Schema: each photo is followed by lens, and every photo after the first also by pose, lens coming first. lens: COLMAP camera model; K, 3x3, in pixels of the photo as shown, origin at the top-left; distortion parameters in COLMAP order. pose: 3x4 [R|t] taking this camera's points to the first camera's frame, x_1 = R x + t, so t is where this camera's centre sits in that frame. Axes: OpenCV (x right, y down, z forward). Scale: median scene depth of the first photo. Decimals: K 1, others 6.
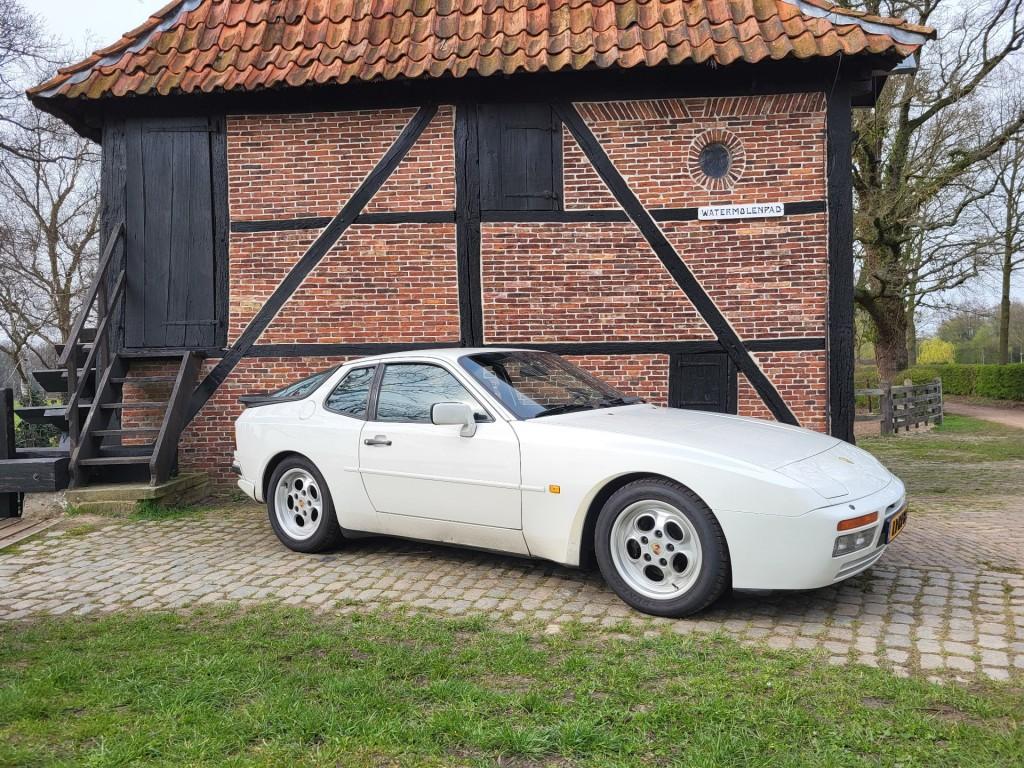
lens RADIAL K [[766.8, 0, 512.6], [0, 766.8, 380.9], [0, 0, 1]] dist [0.080259, -0.041740]
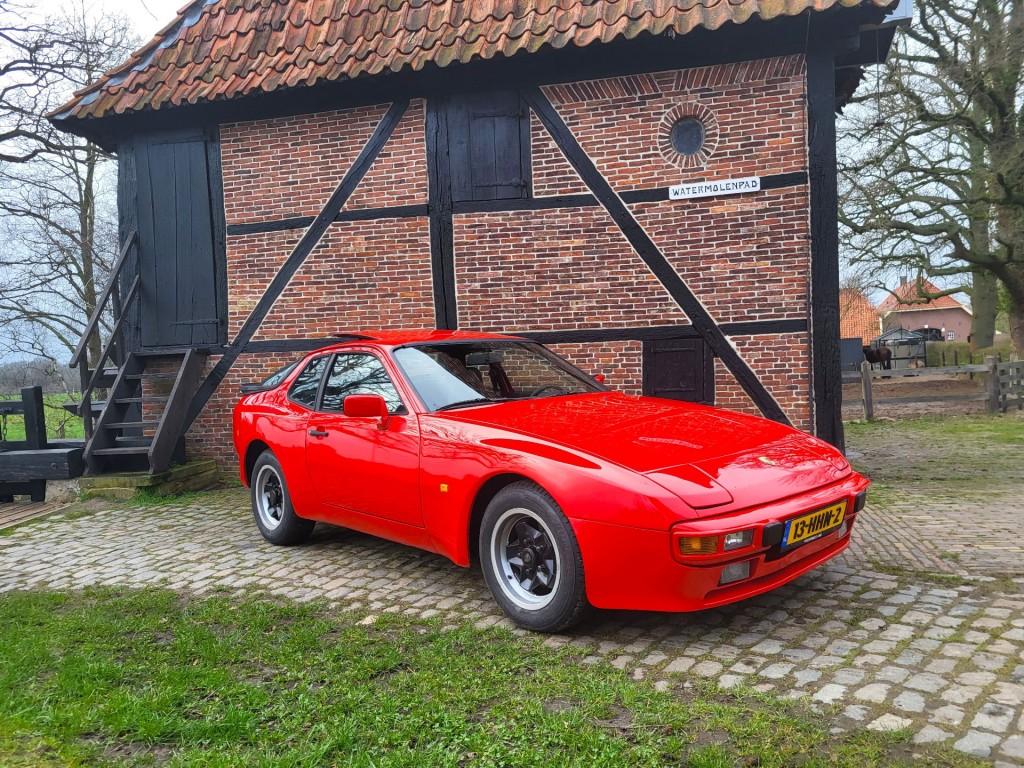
lens RADIAL K [[766.8, 0, 513.3], [0, 766.8, 392.1], [0, 0, 1]] dist [0.080259, -0.041740]
pose [[0.985664, -0.013915, -0.168145, 0.205332], [0.020557, 0.999073, 0.037826, -0.009714], [0.167463, -0.040740, 0.985036, 0.010235]]
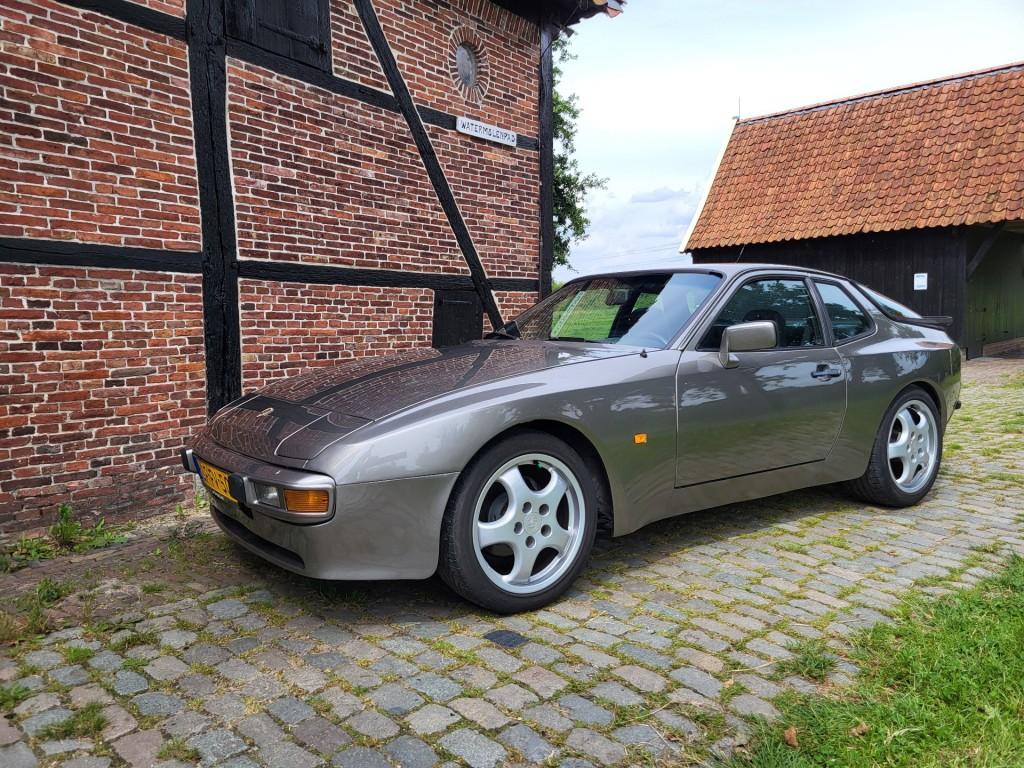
lens RADIAL K [[766.8, 0, 498.6], [0, 766.8, 380.8], [0, 0, 1]] dist [0.080259, -0.041740]
pose [[0.555371, -0.055837, 0.829726, -0.449828], [0.016939, 0.998296, 0.055843, 0.018181], [-0.831430, -0.016959, 0.555371, 0.481880]]
